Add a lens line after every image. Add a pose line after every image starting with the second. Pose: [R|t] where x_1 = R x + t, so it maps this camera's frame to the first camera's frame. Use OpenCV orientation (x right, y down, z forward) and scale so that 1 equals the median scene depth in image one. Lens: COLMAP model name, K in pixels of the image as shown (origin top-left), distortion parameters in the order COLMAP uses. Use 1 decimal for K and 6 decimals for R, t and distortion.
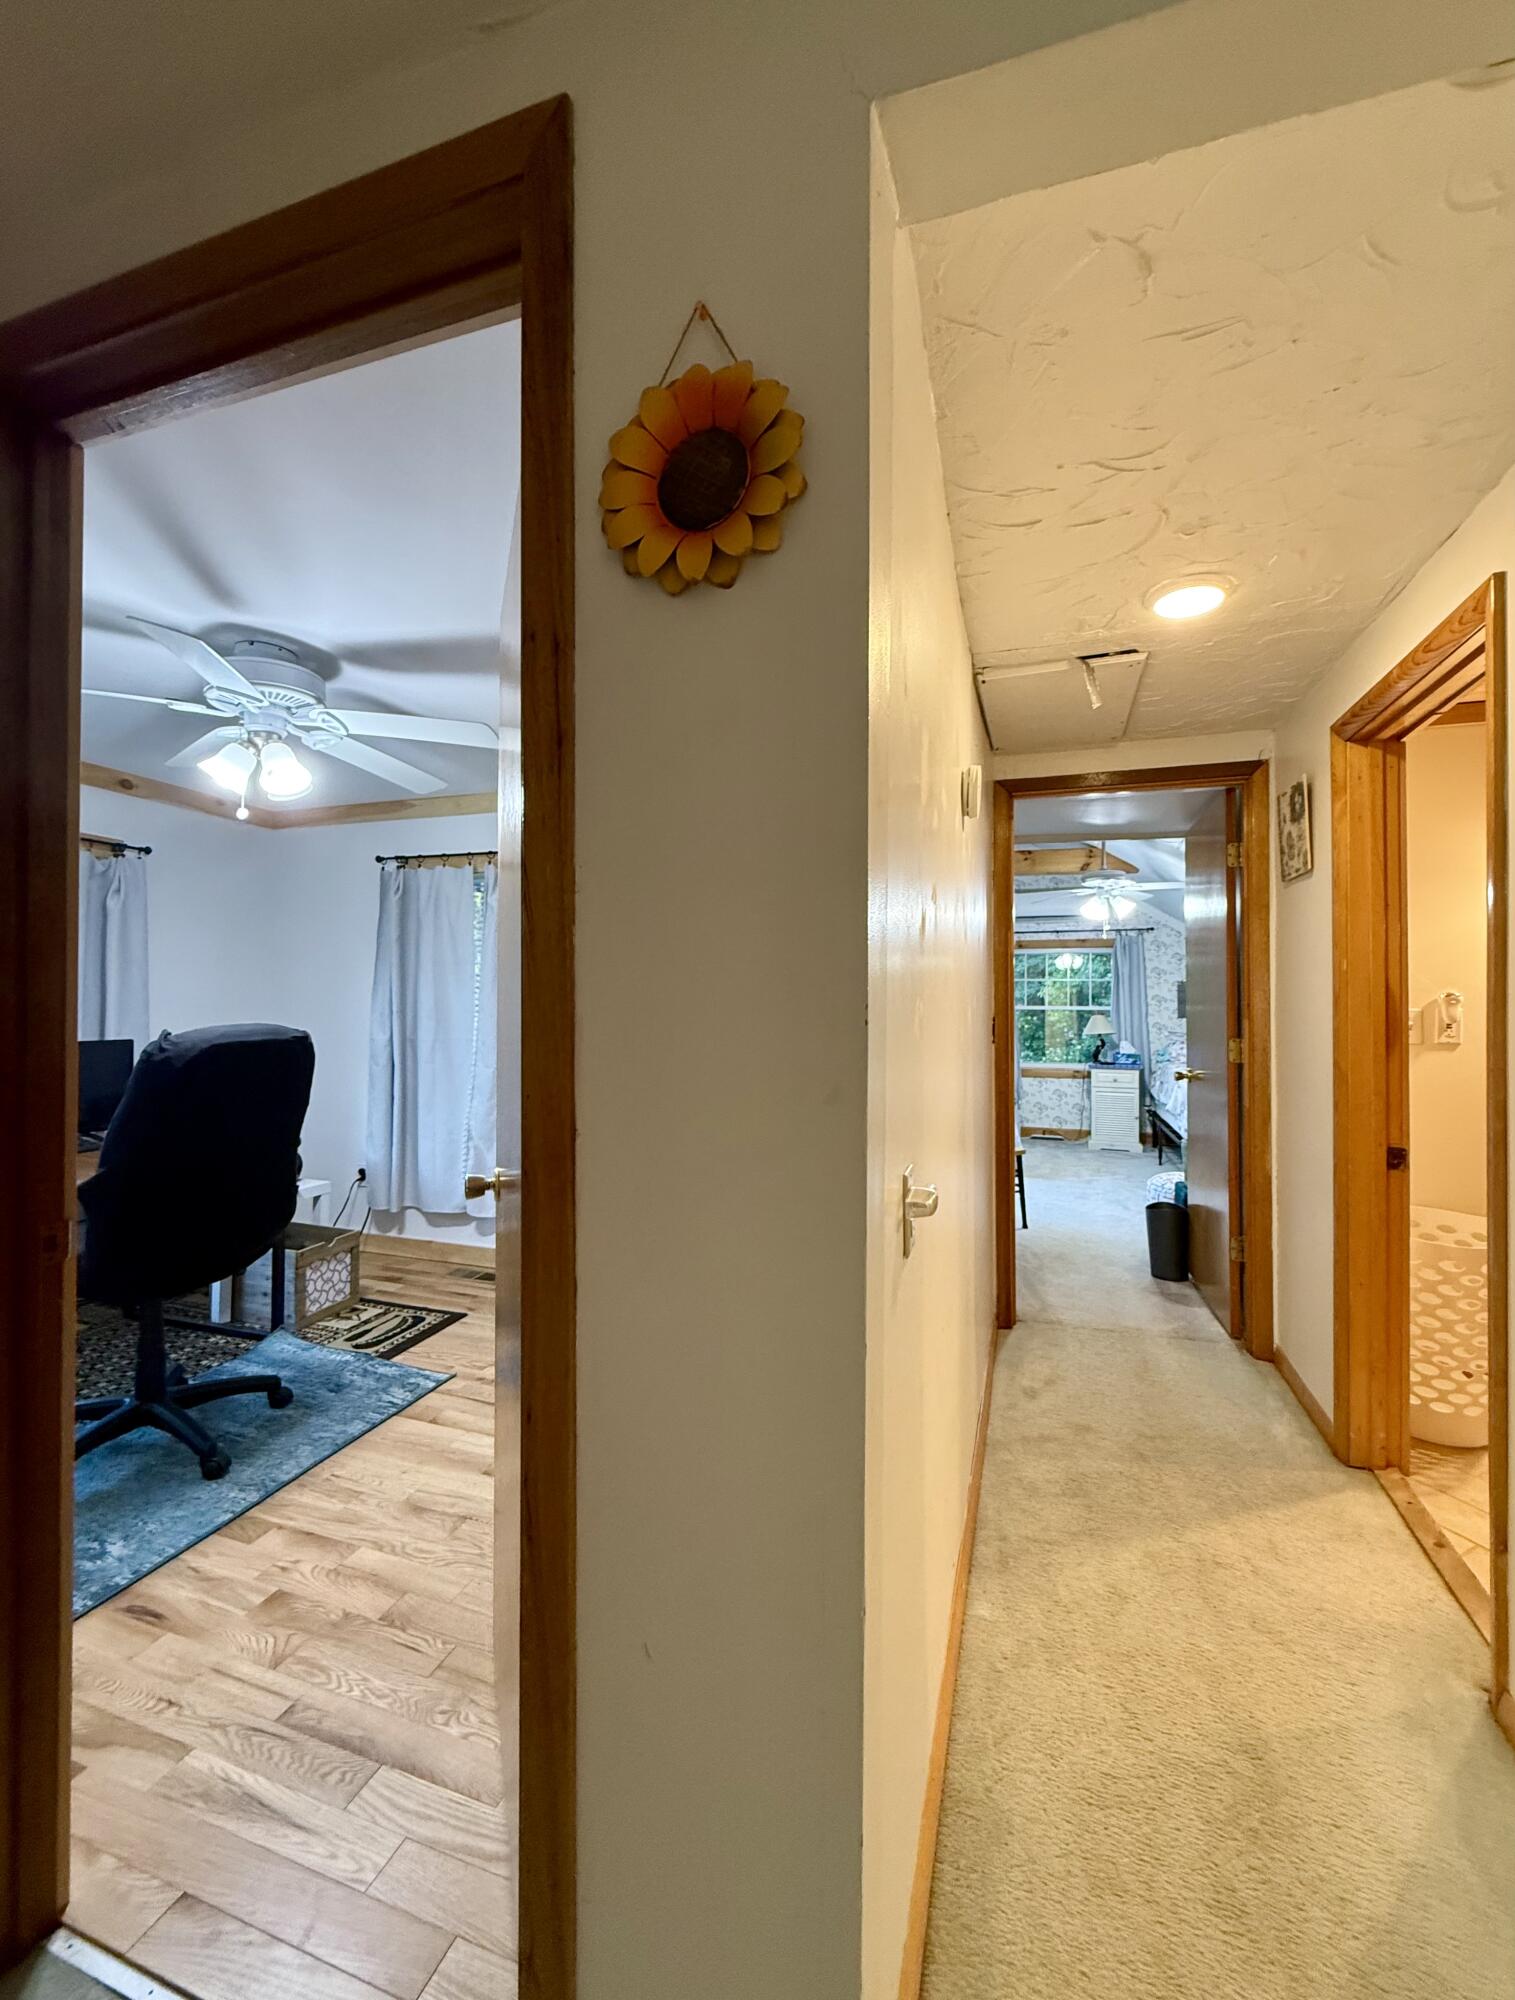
lens RADIAL K [[803.5, 0, 758.3], [0, 803.5, 992.7], [0, 0, 1]] dist [-0.004264, 0.000501]
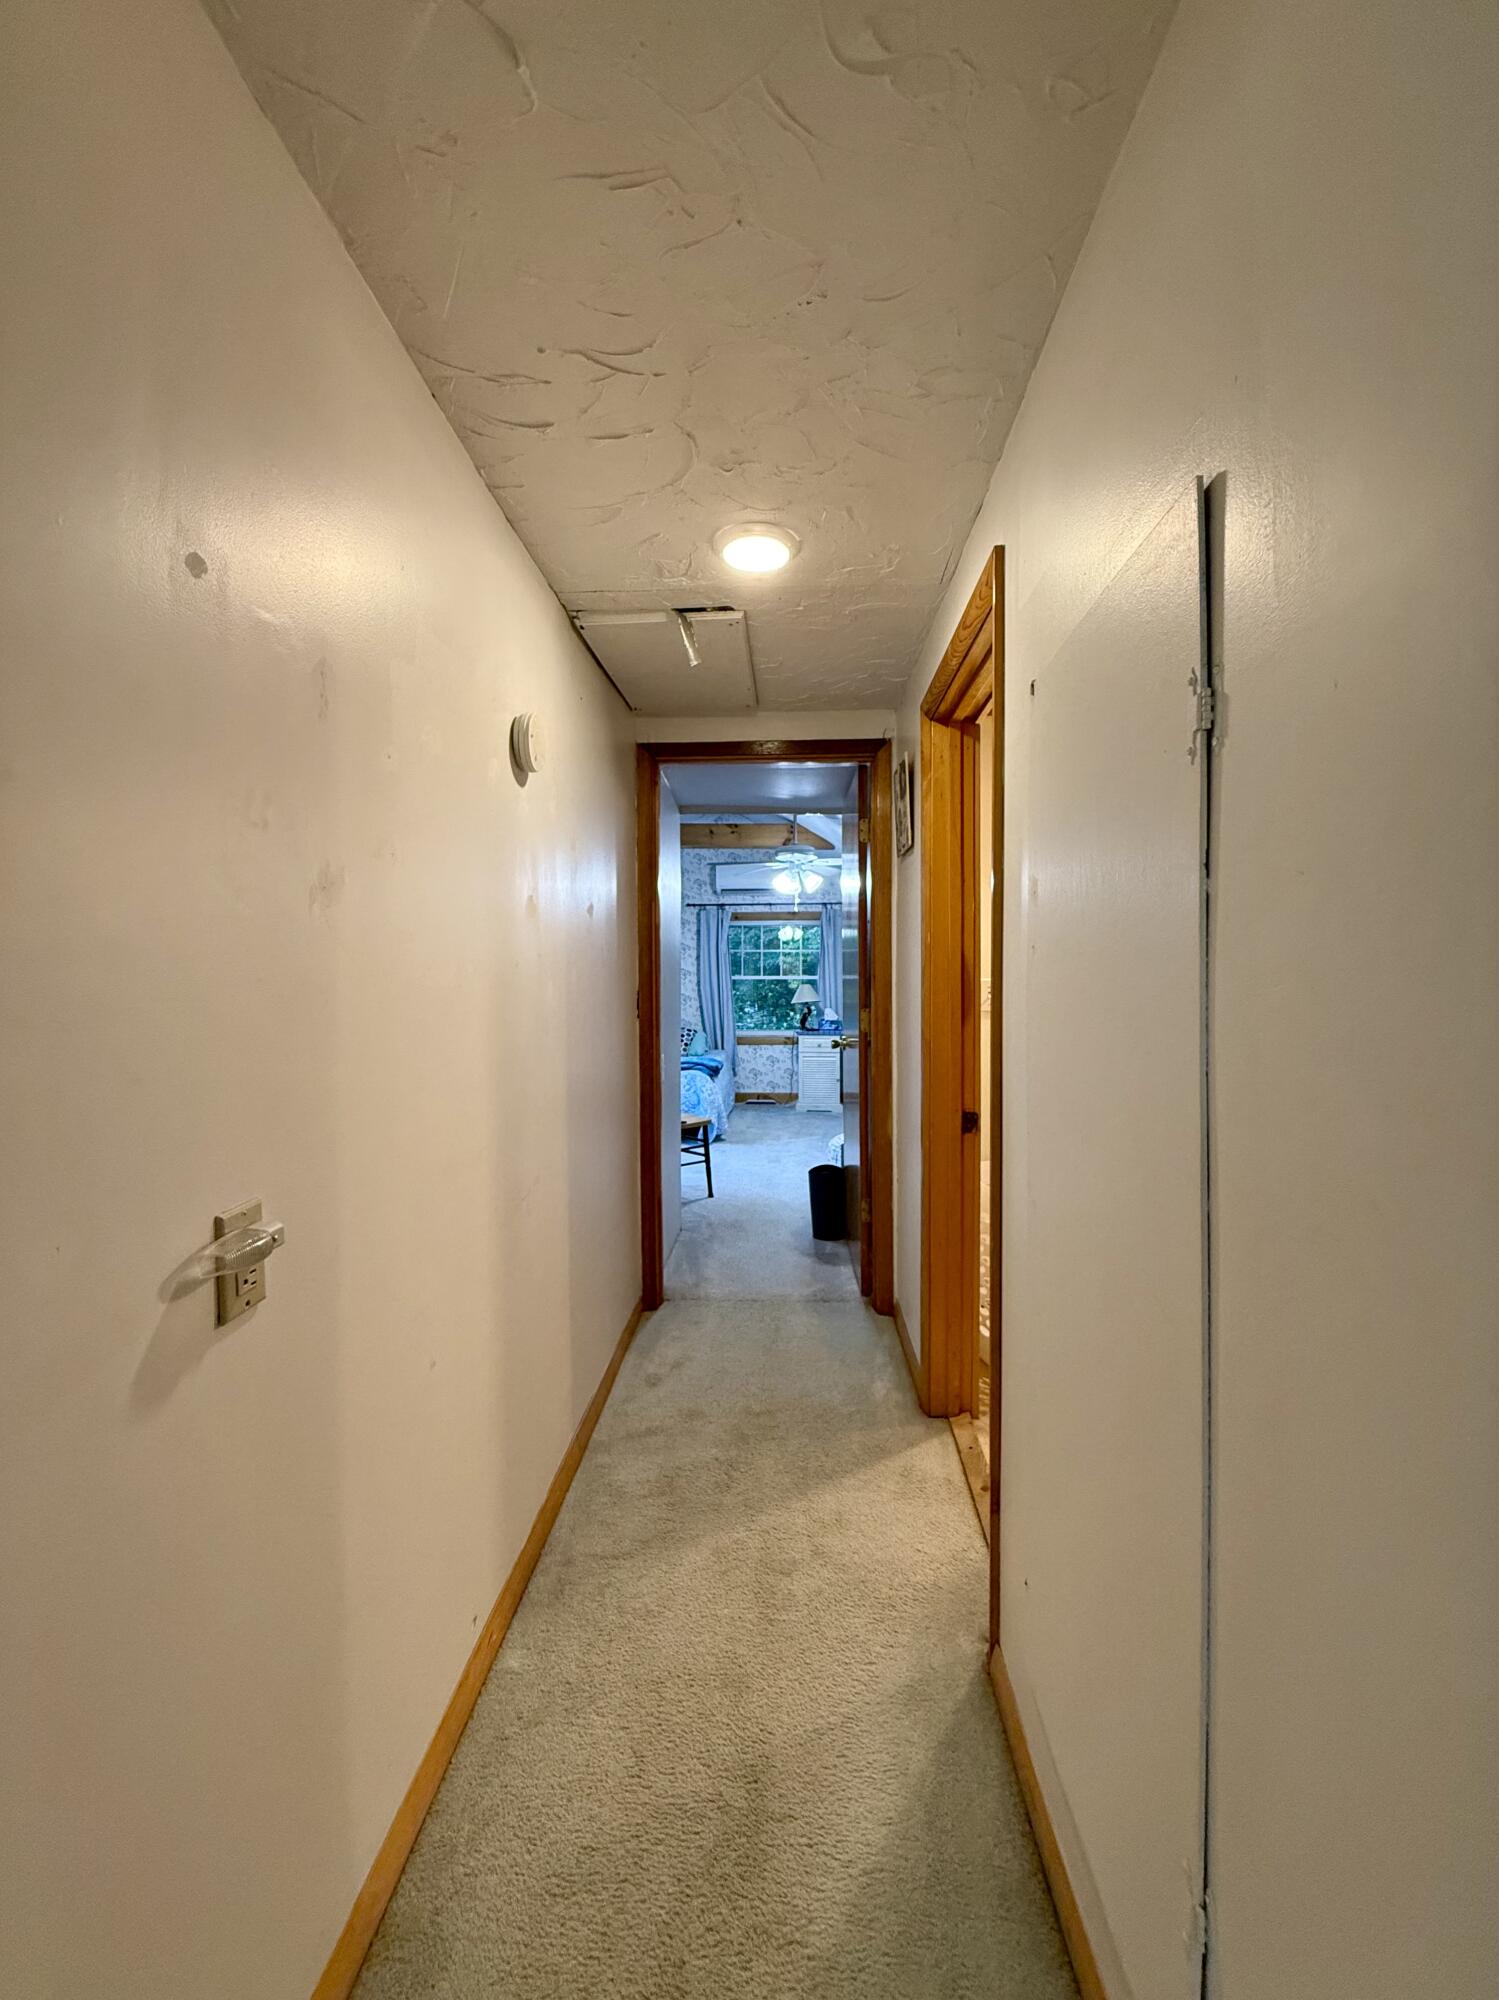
lens RADIAL K [[797.0, 0, 728.0], [0, 797.0, 982.2], [0, 0, 1]] dist [-0.000380, -0.000439]
pose [[0.965385, -0.010017, 0.260637, 0.191412], [0.003650, 0.999683, 0.024901, -0.003721], [-0.260804, -0.023087, 0.965116, 0.066020]]
